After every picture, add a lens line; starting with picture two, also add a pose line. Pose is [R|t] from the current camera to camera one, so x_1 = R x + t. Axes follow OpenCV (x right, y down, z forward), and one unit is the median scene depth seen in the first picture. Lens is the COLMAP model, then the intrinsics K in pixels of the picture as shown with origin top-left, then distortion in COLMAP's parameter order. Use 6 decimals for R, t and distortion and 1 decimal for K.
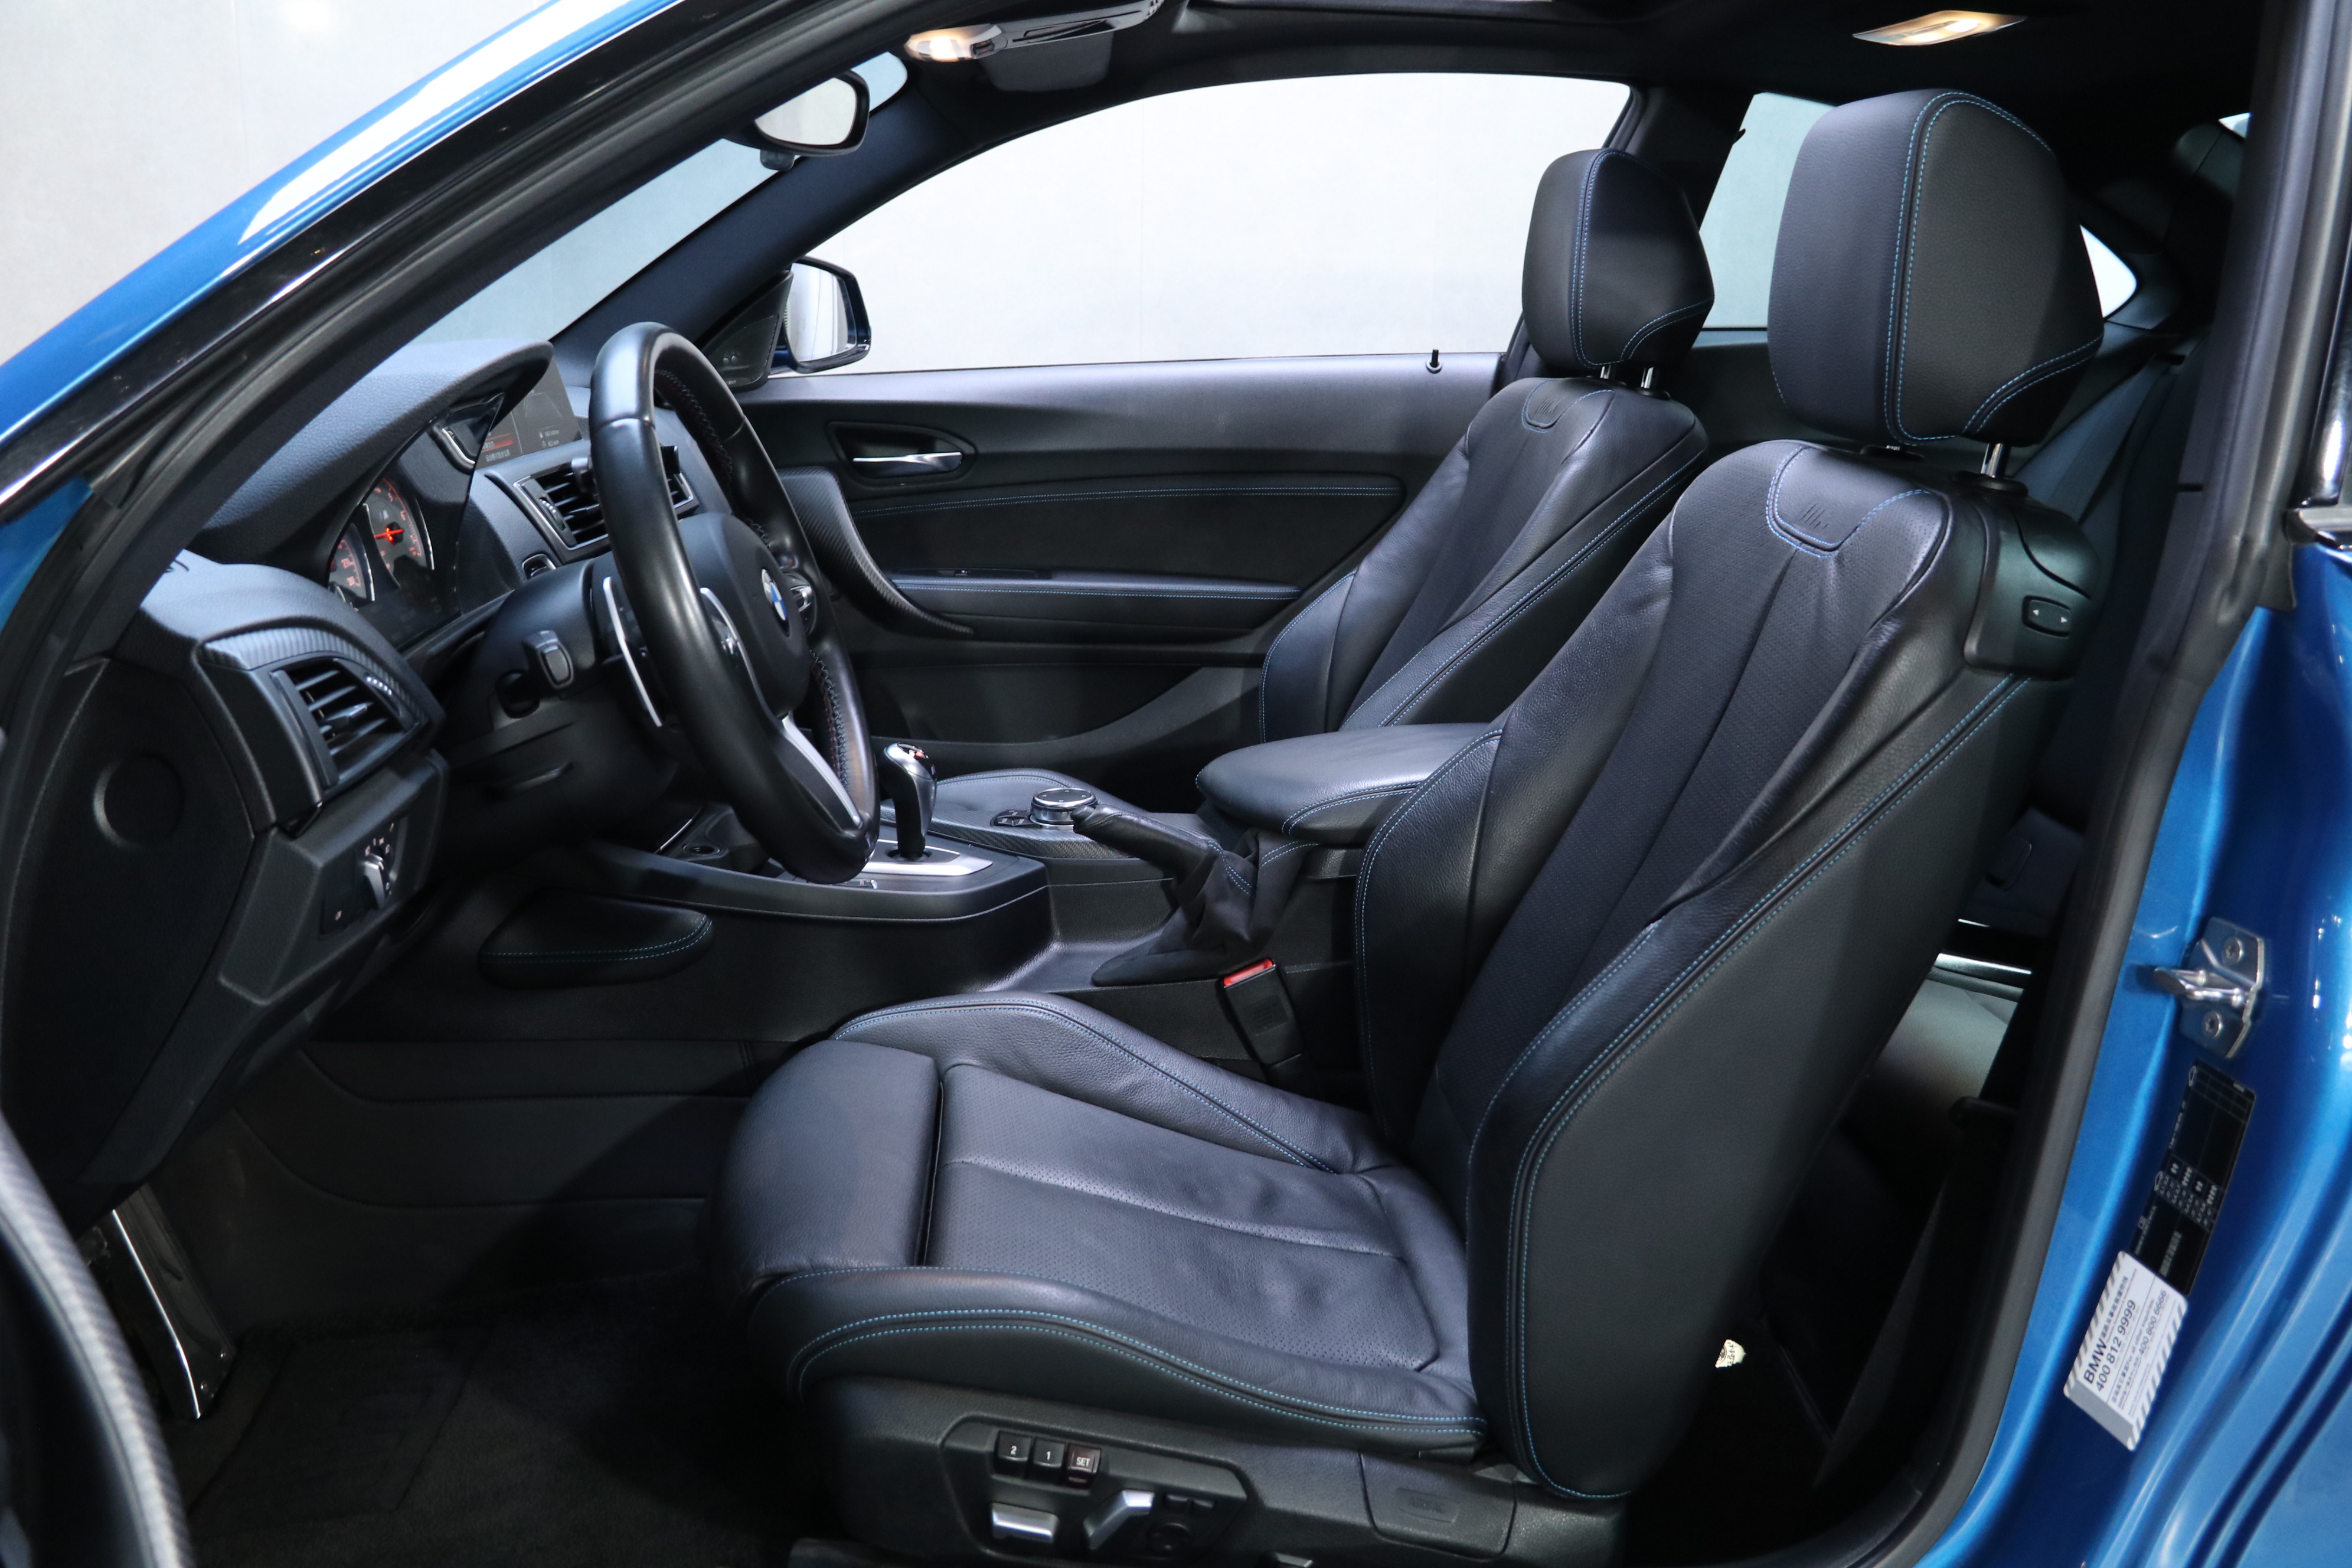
lens RADIAL K [[1938.6, 0, 1146.7], [0, 1938.6, 772.4], [0, 0, 1]] dist [-0.186157, 0.130590]
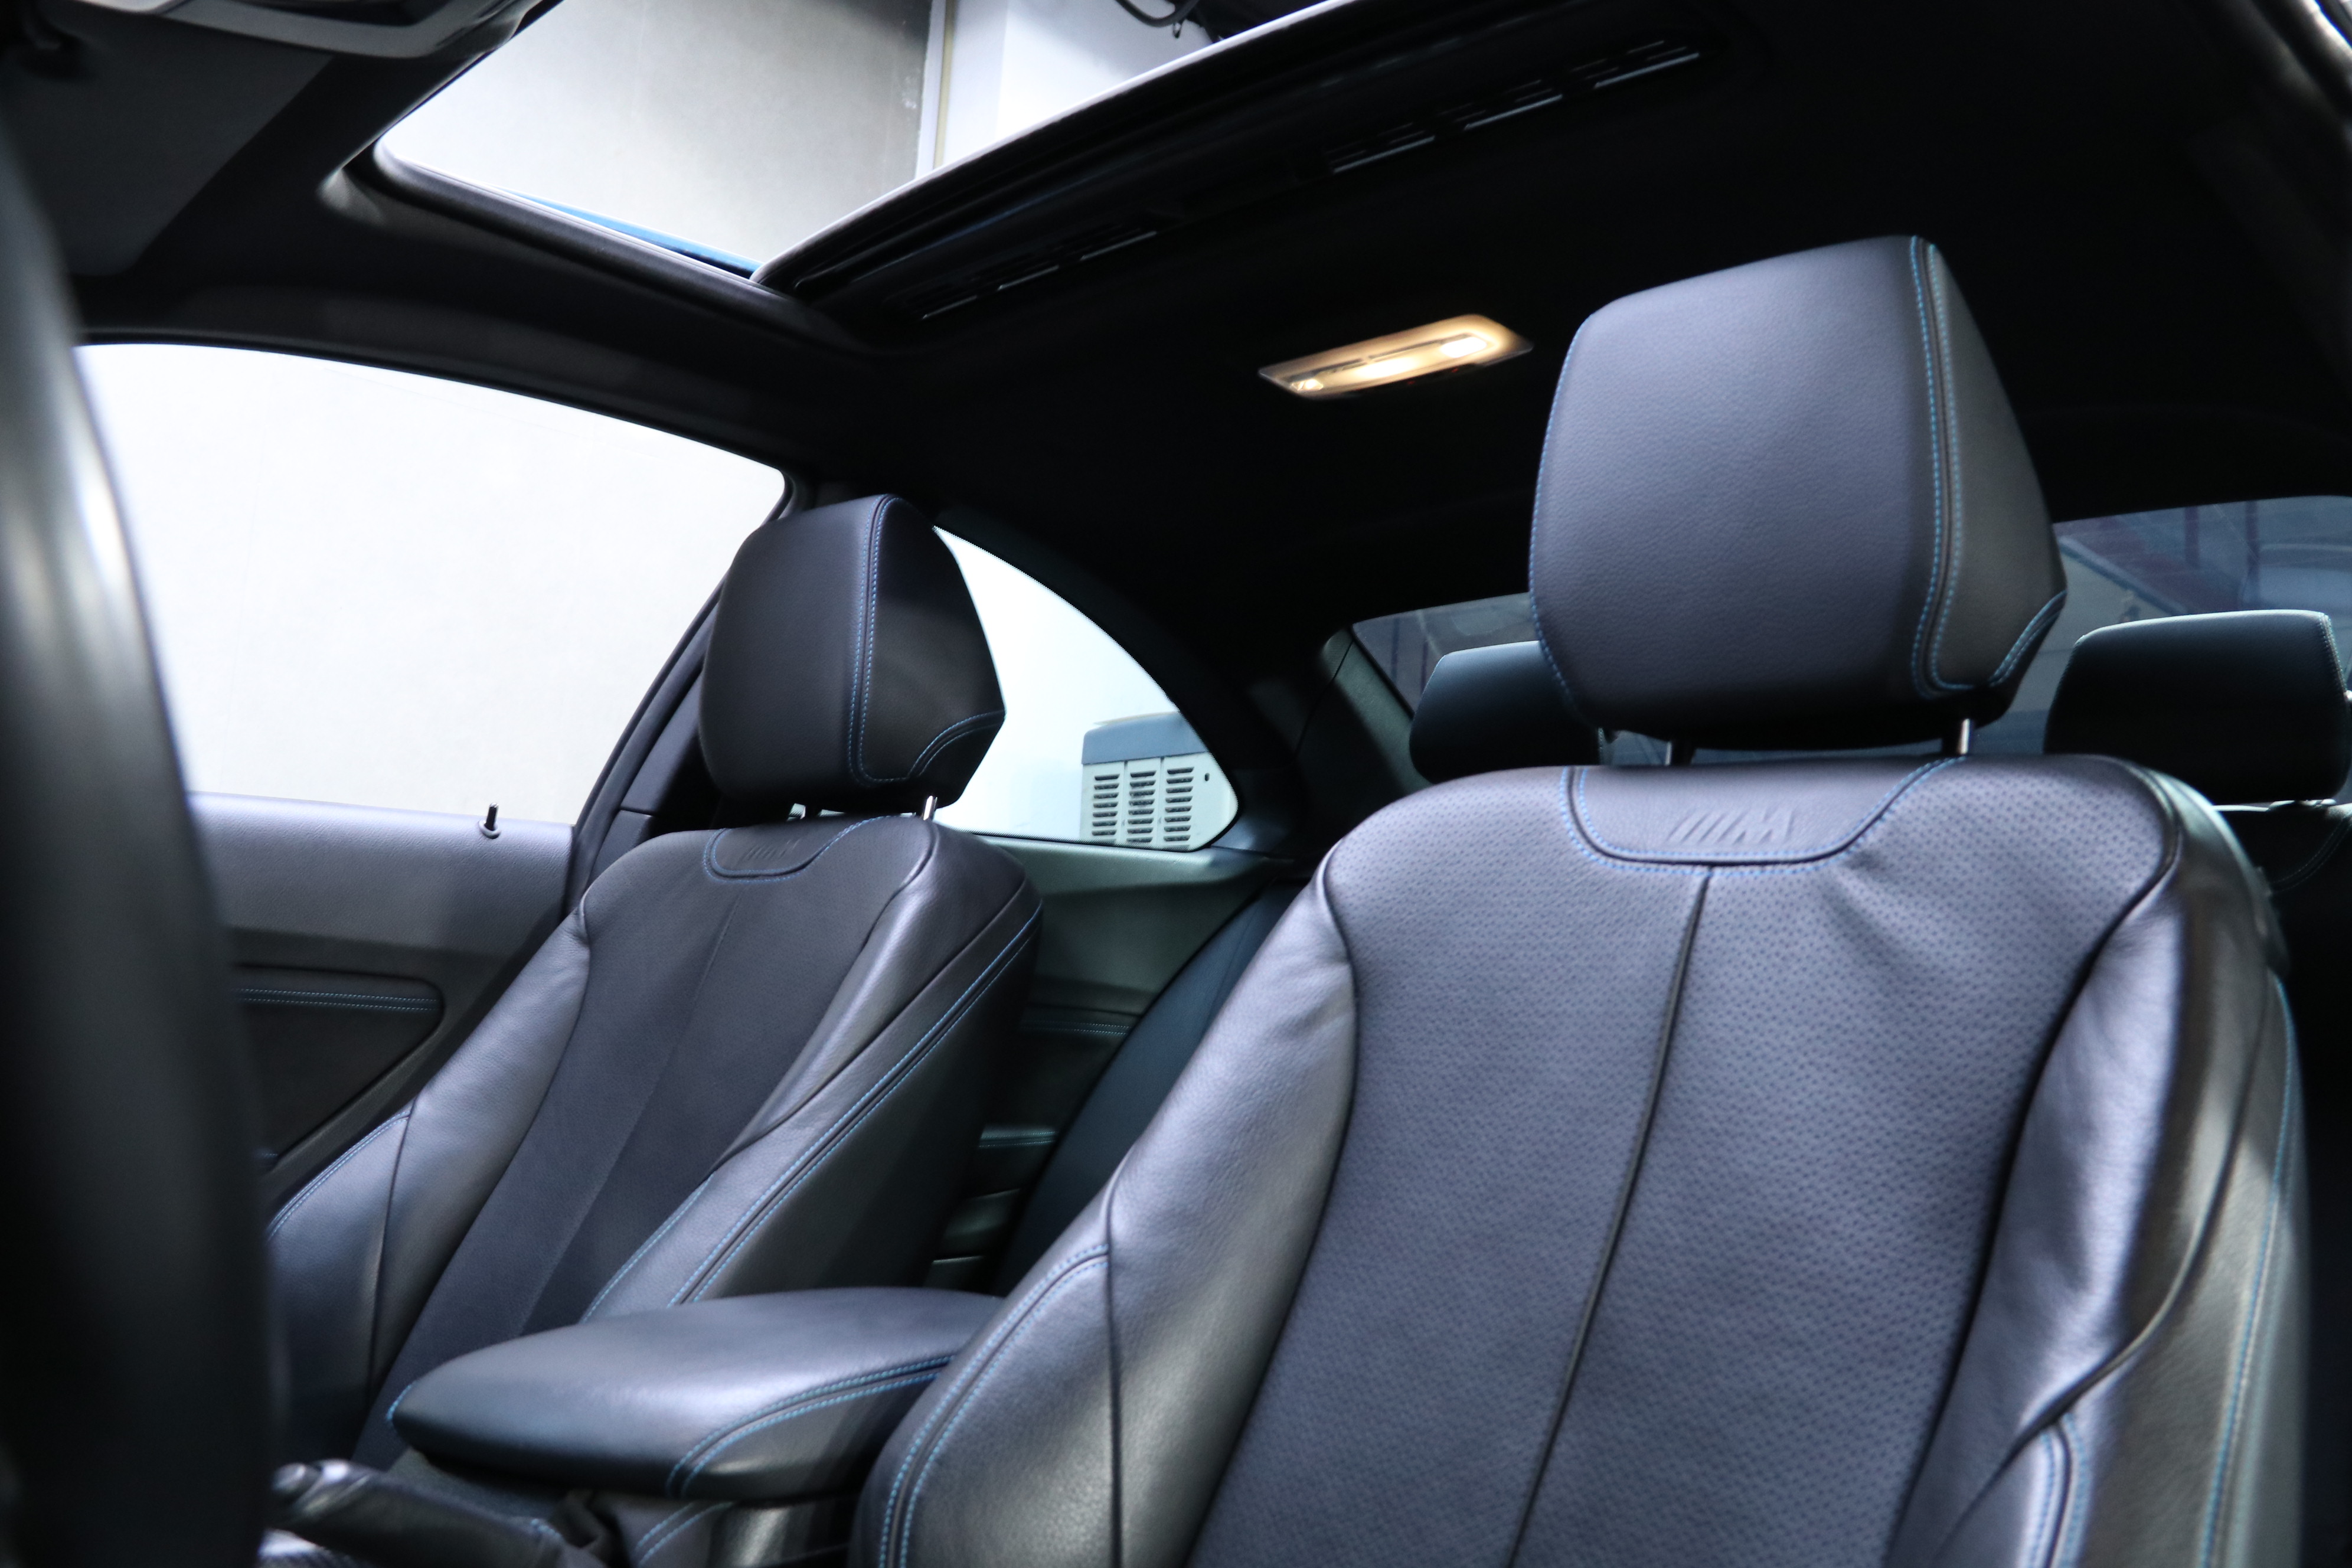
lens RADIAL K [[1938.6, 0, 1146.7], [0, 1938.6, 772.4], [0, 0, 1]] dist [-0.186157, 0.130590]
pose [[0.735178, 0.122437, 0.666725, -0.144336], [0.128302, 0.940643, -0.314213, 0.018225], [-0.665621, 0.316545, 0.675831, 0.378806]]
